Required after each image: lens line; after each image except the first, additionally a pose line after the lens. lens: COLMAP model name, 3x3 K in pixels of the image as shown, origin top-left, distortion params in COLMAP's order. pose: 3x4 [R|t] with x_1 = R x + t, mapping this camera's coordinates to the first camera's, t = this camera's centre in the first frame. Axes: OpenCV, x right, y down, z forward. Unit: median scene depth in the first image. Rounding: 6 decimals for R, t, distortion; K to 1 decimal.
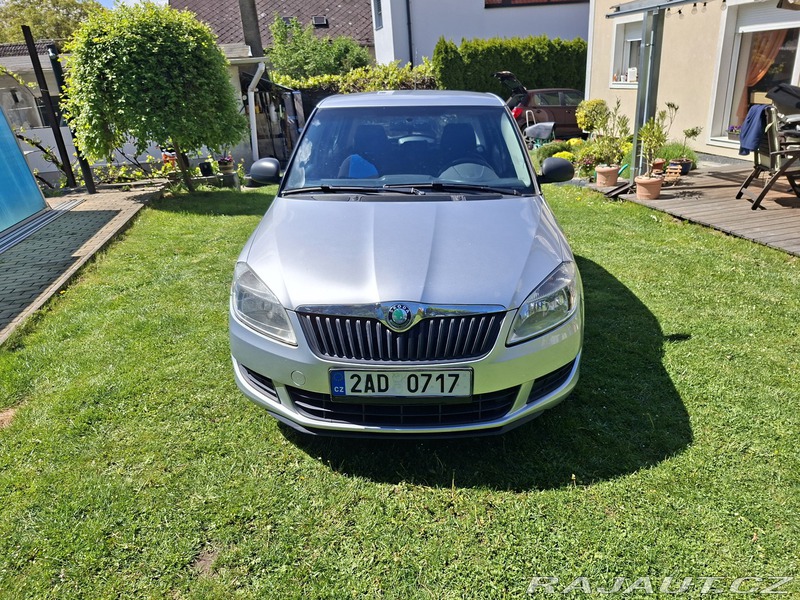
lens RADIAL K [[563.1, 0, 400.0], [0, 563.1, 300.0], [0, 0, 1]] dist [-0.000319, 0.000213]
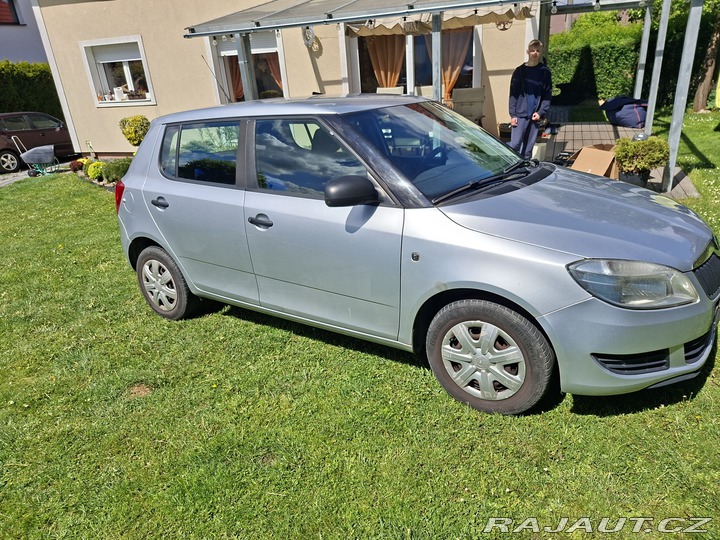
lens RADIAL K [[506.8, 0, 360.0], [0, 506.8, 270.0], [0, 0, 1]] dist [-0.000319, 0.000213]
pose [[0.587553, -0.297632, 0.752460, -0.140807], [0.334929, 0.935954, 0.108685, -0.035996], [-0.736616, 0.188162, 0.649609, 0.095497]]
